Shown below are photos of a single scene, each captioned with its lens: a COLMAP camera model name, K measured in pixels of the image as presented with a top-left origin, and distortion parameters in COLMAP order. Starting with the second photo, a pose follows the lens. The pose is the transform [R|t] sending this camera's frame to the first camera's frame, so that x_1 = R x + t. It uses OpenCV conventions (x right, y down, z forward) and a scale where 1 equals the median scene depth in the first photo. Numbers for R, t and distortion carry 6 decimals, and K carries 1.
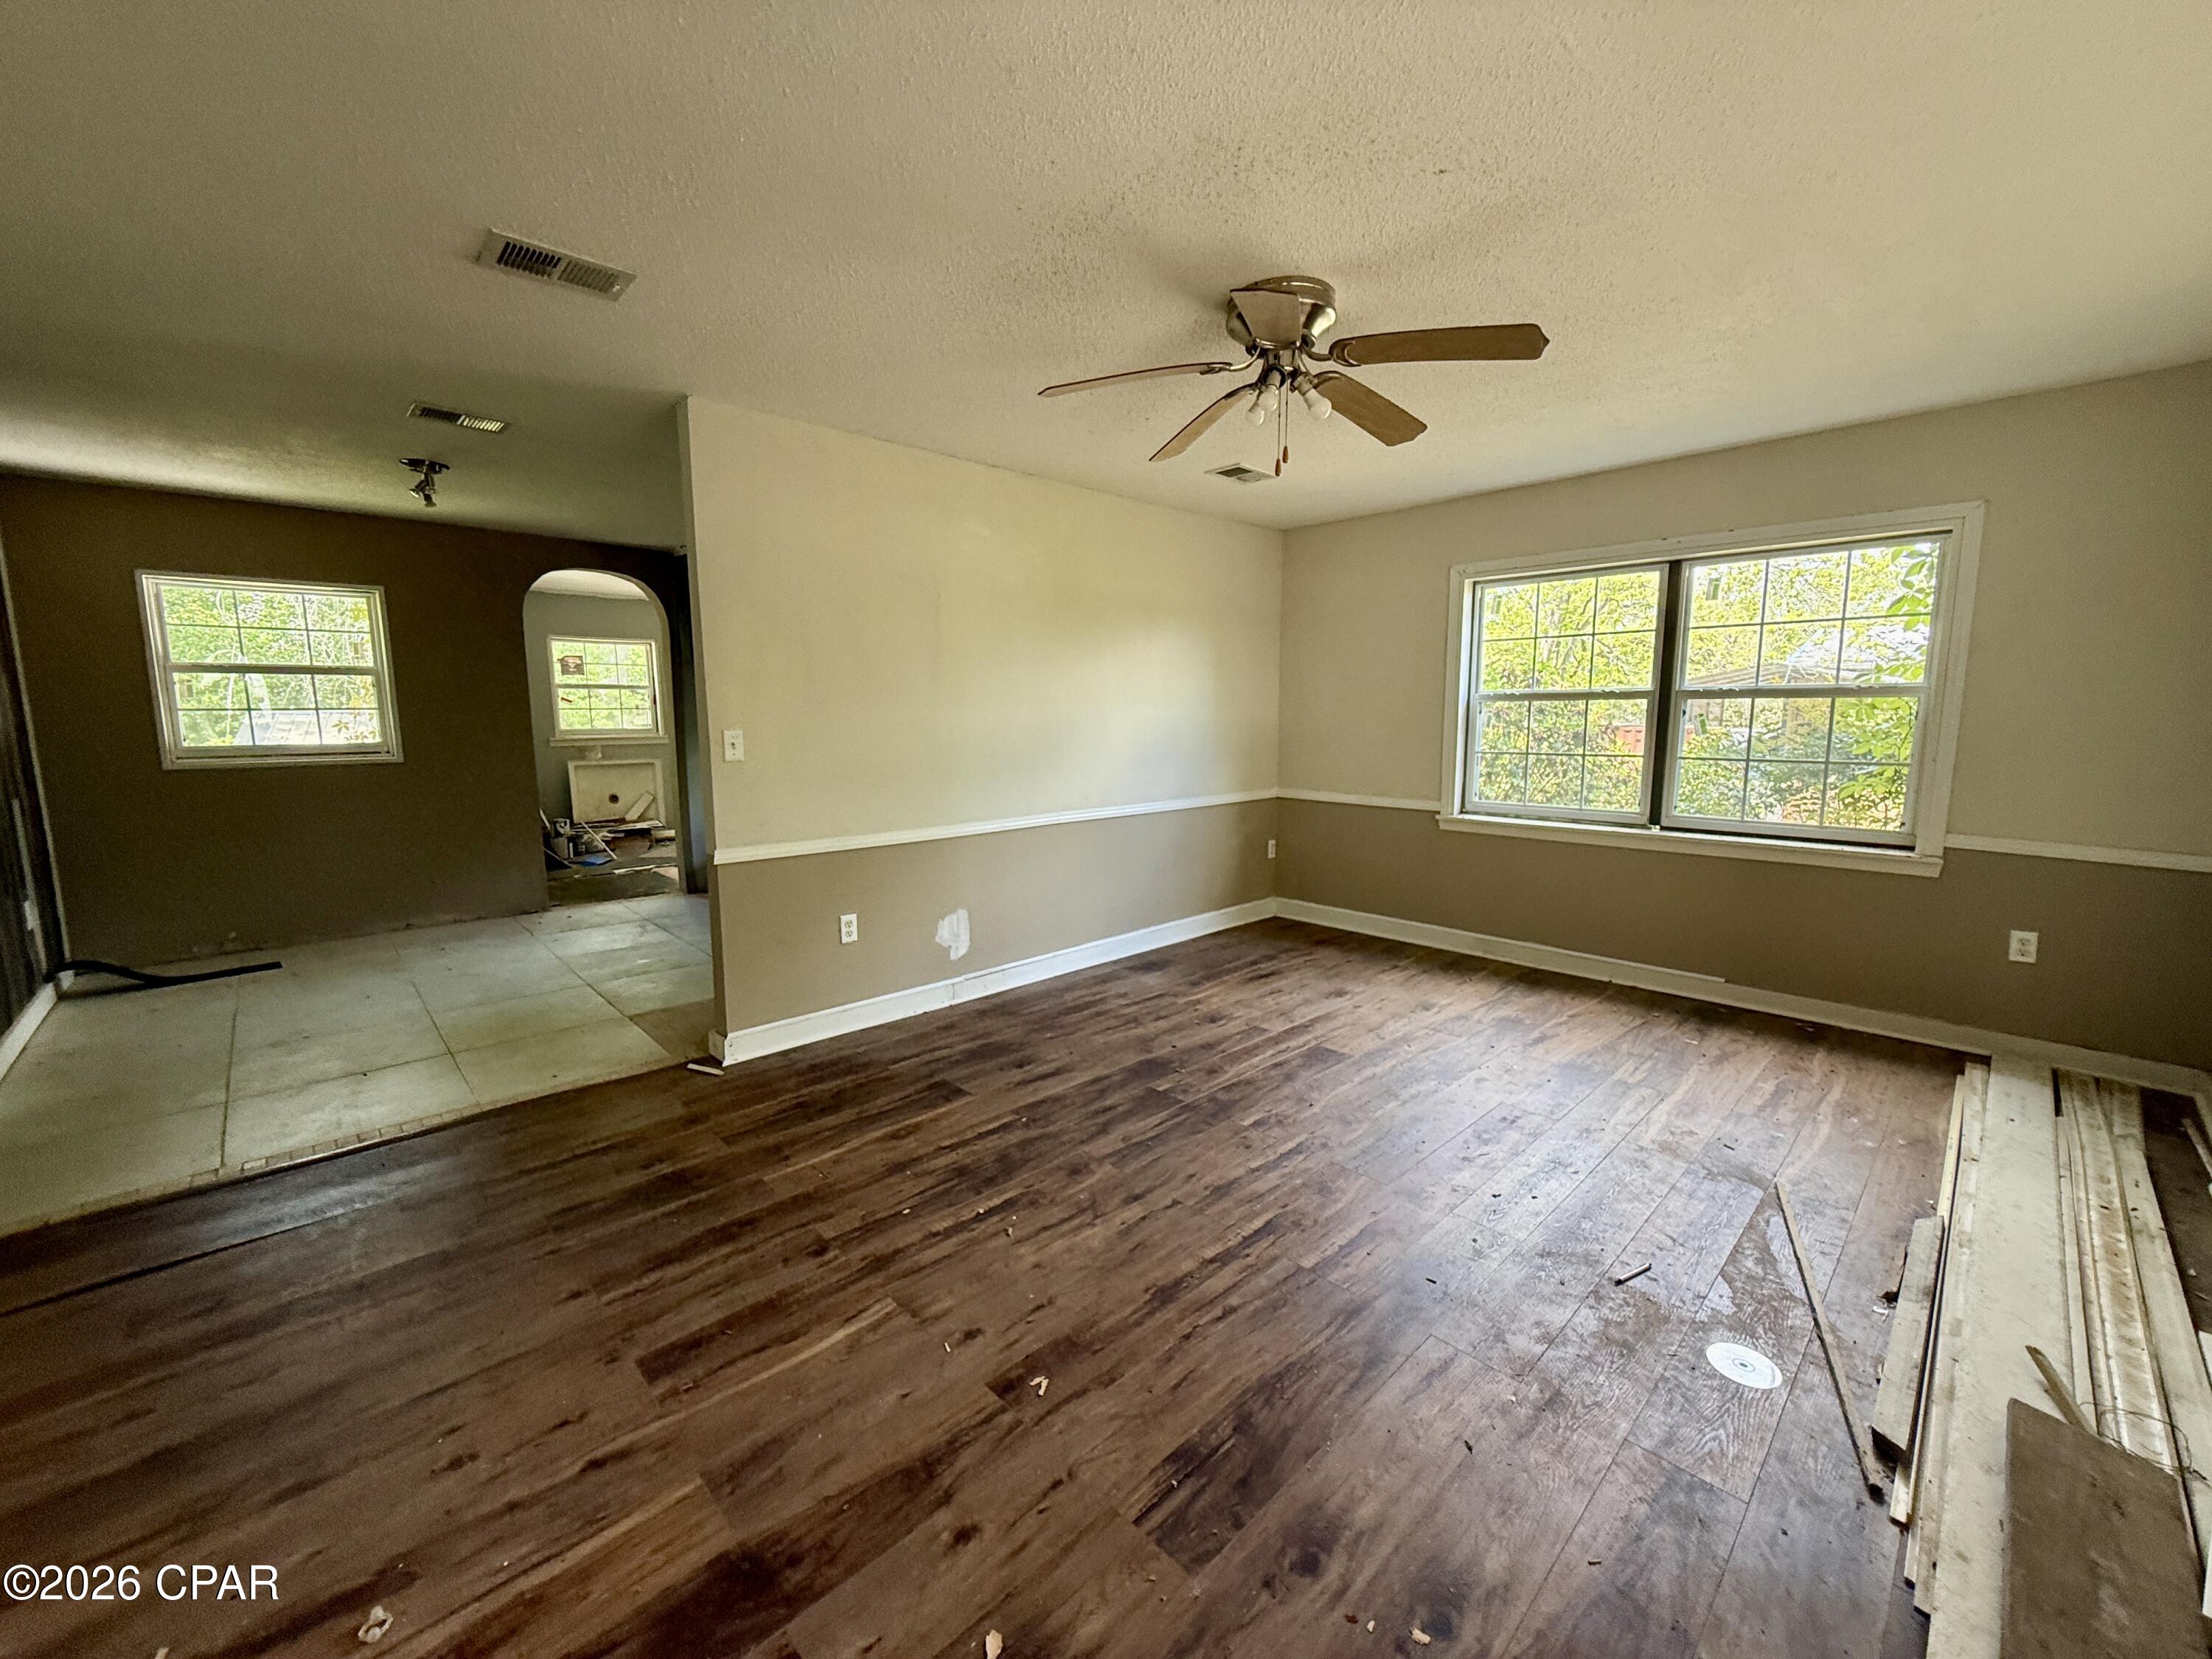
lens RADIAL K [[872.1, 0, 1112.9], [0, 872.1, 830.8], [0, 0, 1]] dist [-0.006310, -0.000217]
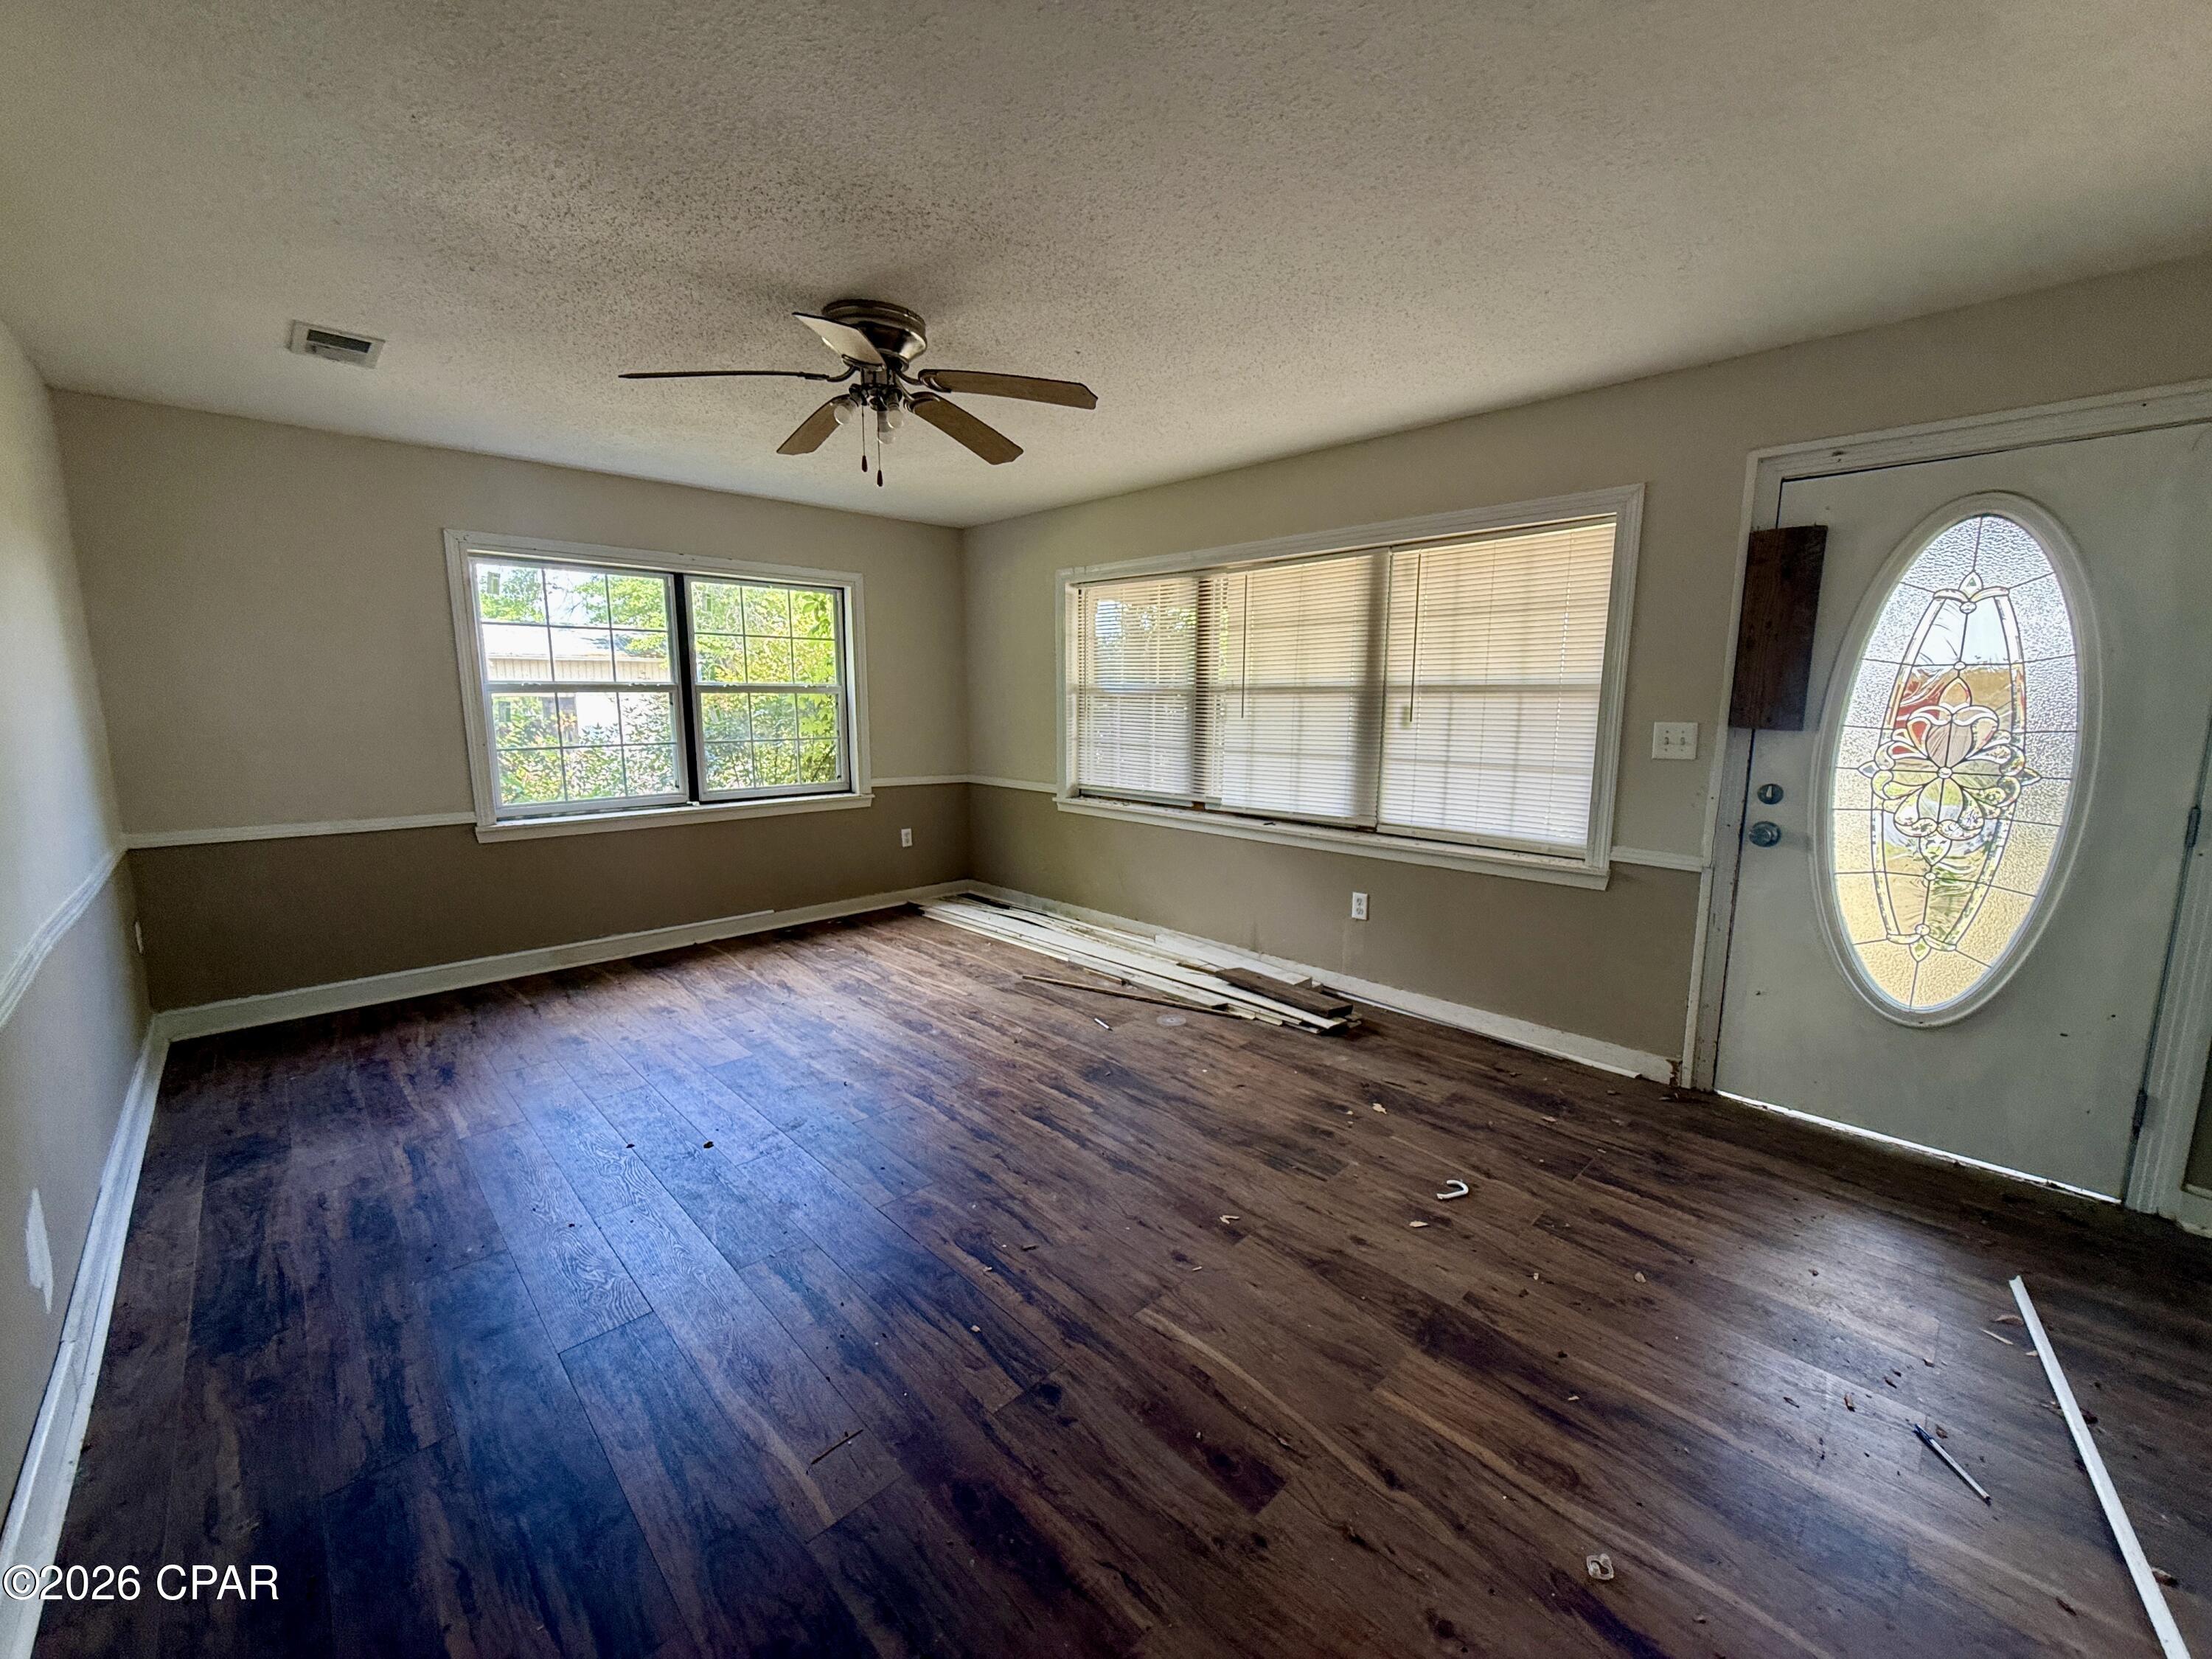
lens RADIAL K [[872.1, 0, 1110.3], [0, 872.1, 831.1], [0, 0, 1]] dist [-0.006310, -0.000217]
pose [[-0.000931, -0.151789, 0.988413, -0.997537], [0.133972, 0.979484, 0.150544, -0.128281], [-0.990985, 0.132560, 0.019424, 0.817660]]
